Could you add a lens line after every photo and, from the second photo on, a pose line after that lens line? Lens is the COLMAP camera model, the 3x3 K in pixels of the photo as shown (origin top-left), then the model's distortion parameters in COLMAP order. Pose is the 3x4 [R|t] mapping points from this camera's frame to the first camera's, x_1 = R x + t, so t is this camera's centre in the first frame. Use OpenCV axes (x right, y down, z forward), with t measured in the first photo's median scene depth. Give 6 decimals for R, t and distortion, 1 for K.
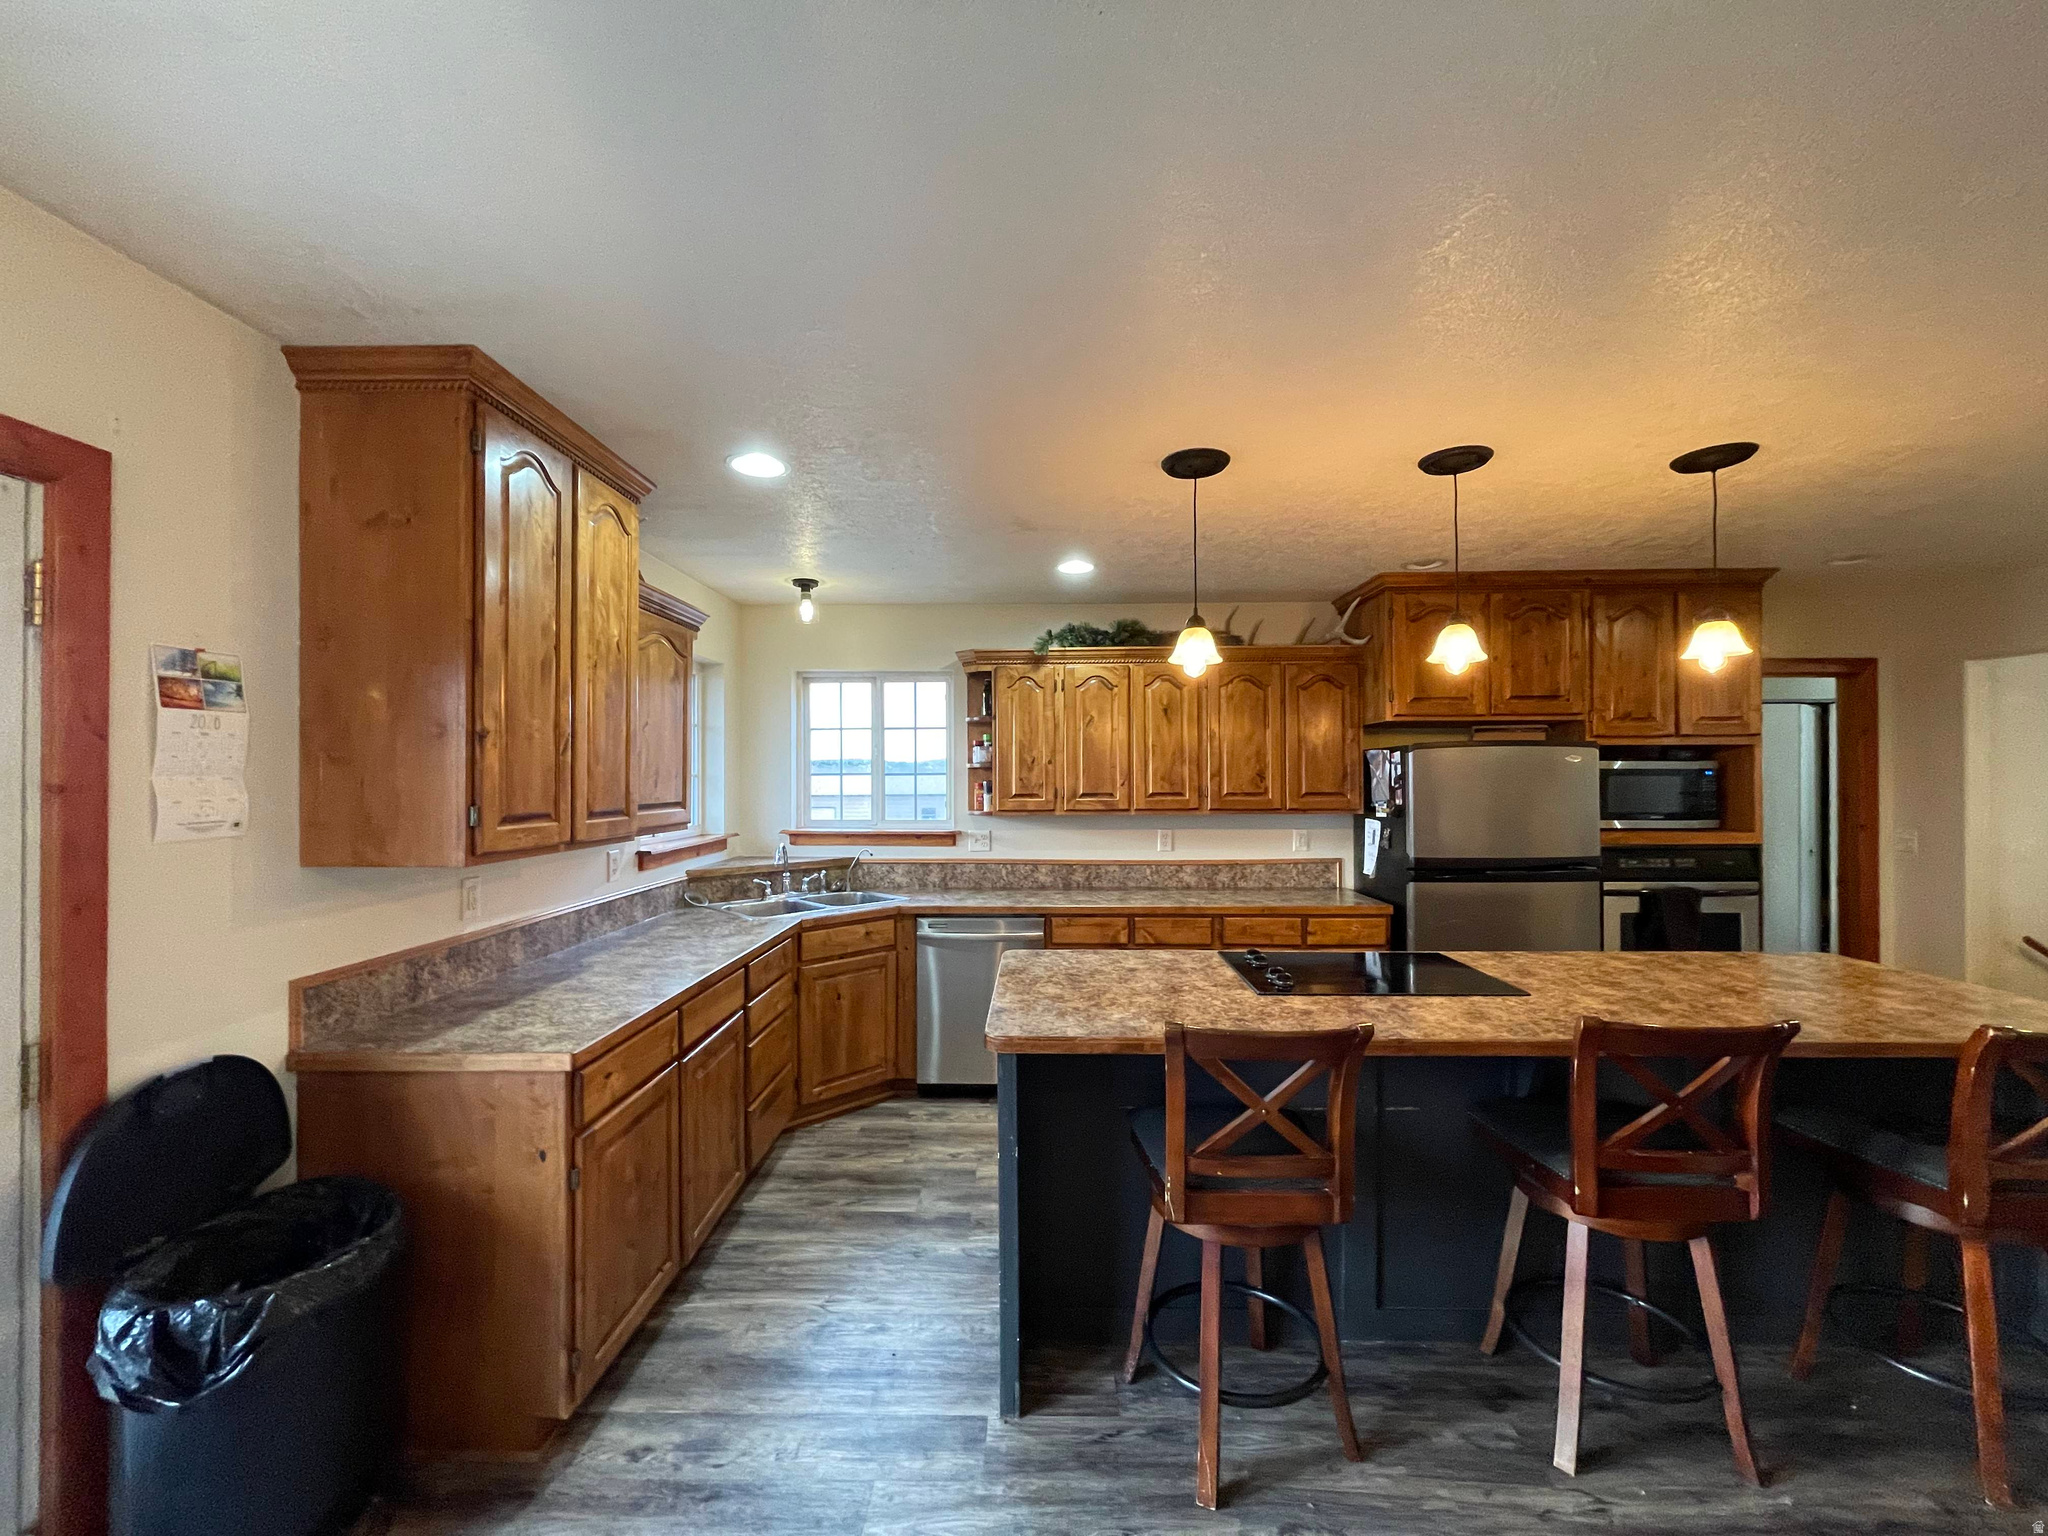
lens RADIAL K [[829.2, 0, 1028.6], [0, 829.2, 773.8], [0, 0, 1]] dist [-0.002431, 0.000668]
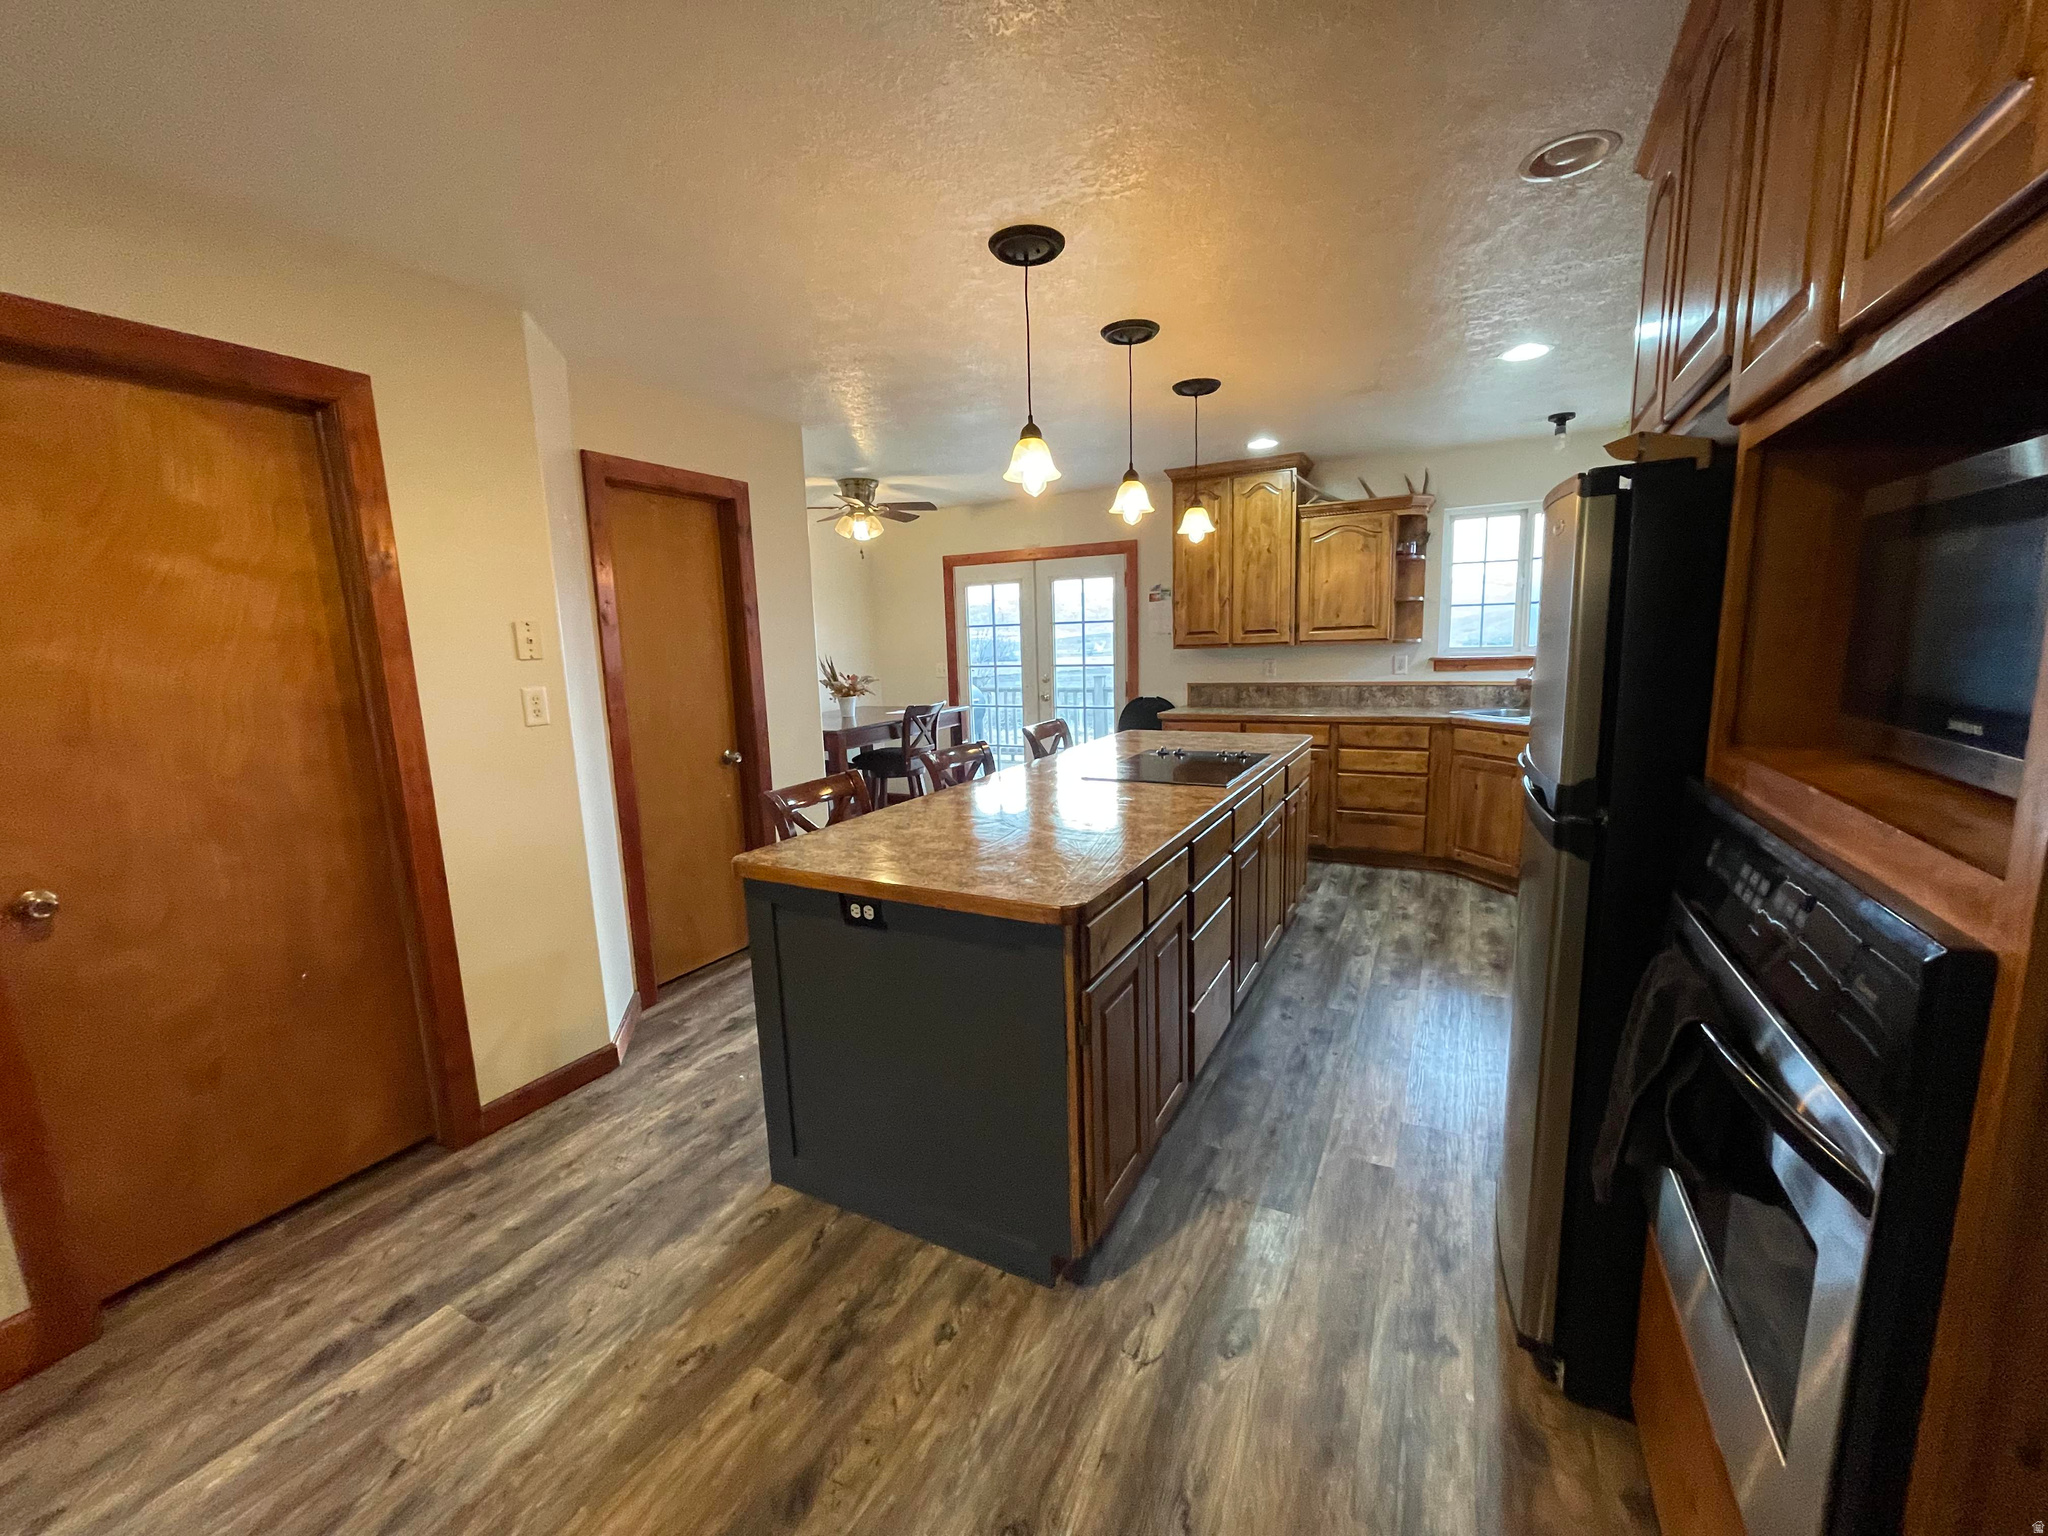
lens RADIAL K [[829.2, 0, 1022.8], [0, 829.2, 772.5], [0, 0, 1]] dist [-0.002431, 0.000668]
pose [[-0.461108, 0.161476, -0.872528, 1.157928], [0.039282, 0.986054, 0.161726, 0.023774], [0.886474, 0.040298, -0.461020, 0.978536]]
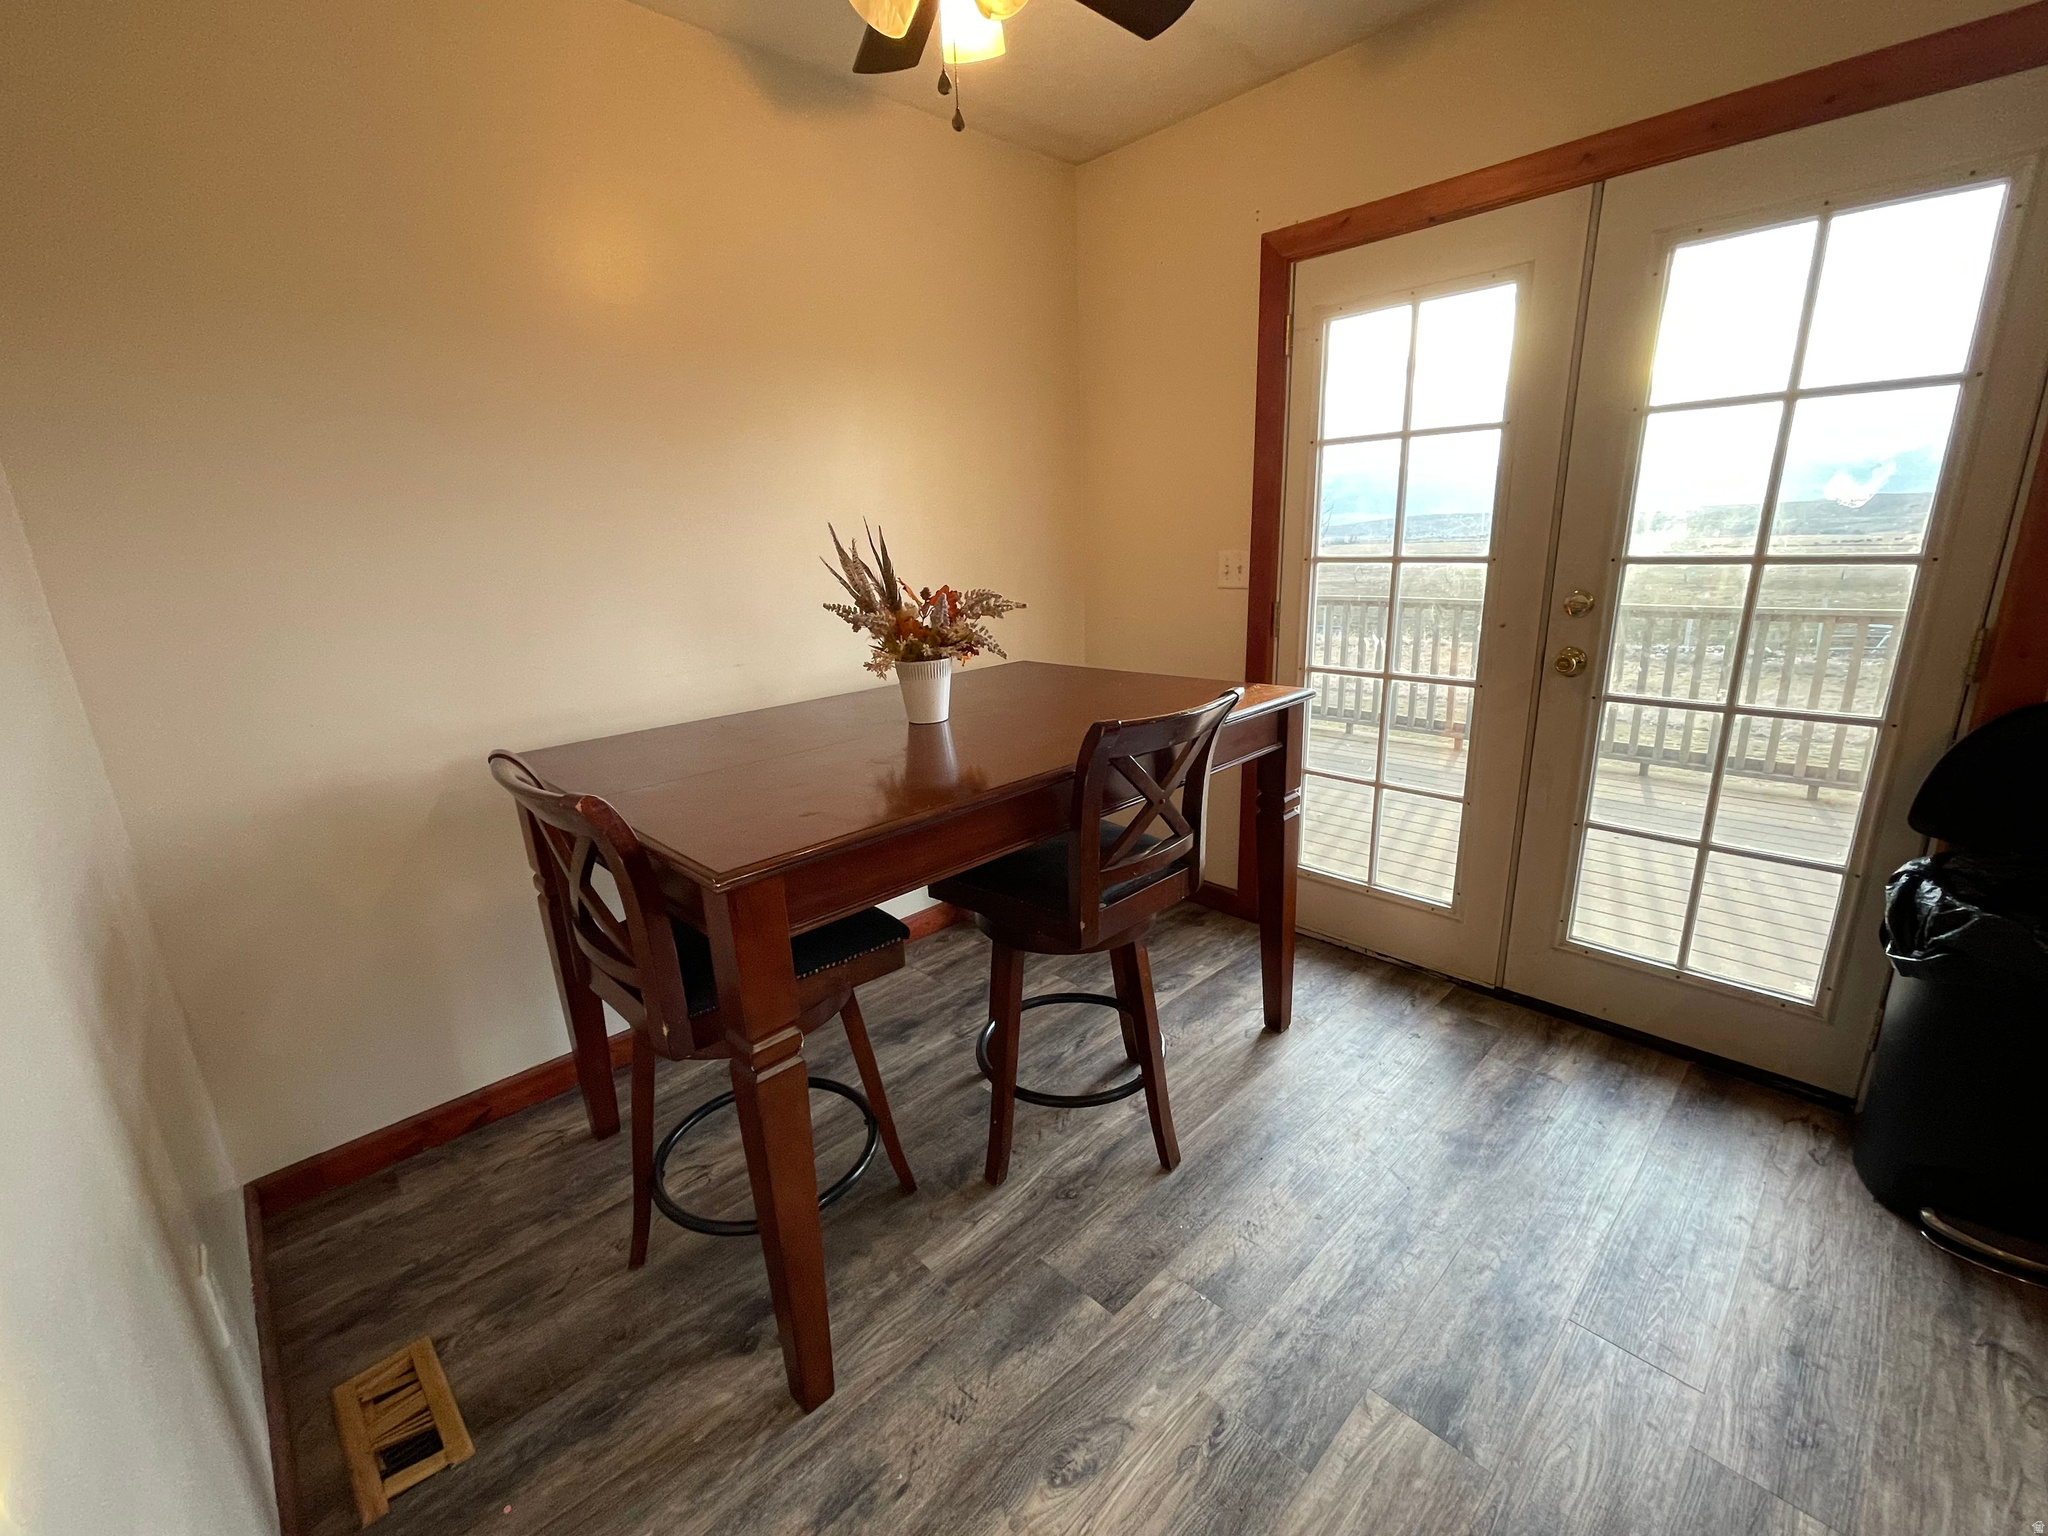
lens RADIAL K [[829.2, 0, 1027.1], [0, 829.2, 783.5], [0, 0, 1]] dist [-0.002431, 0.000668]
pose [[-0.722655, 0.222796, -0.654318, 0.205101], [0.046594, 0.960177, 0.275481, 0.061672], [0.689637, 0.168590, -0.704257, 0.352156]]
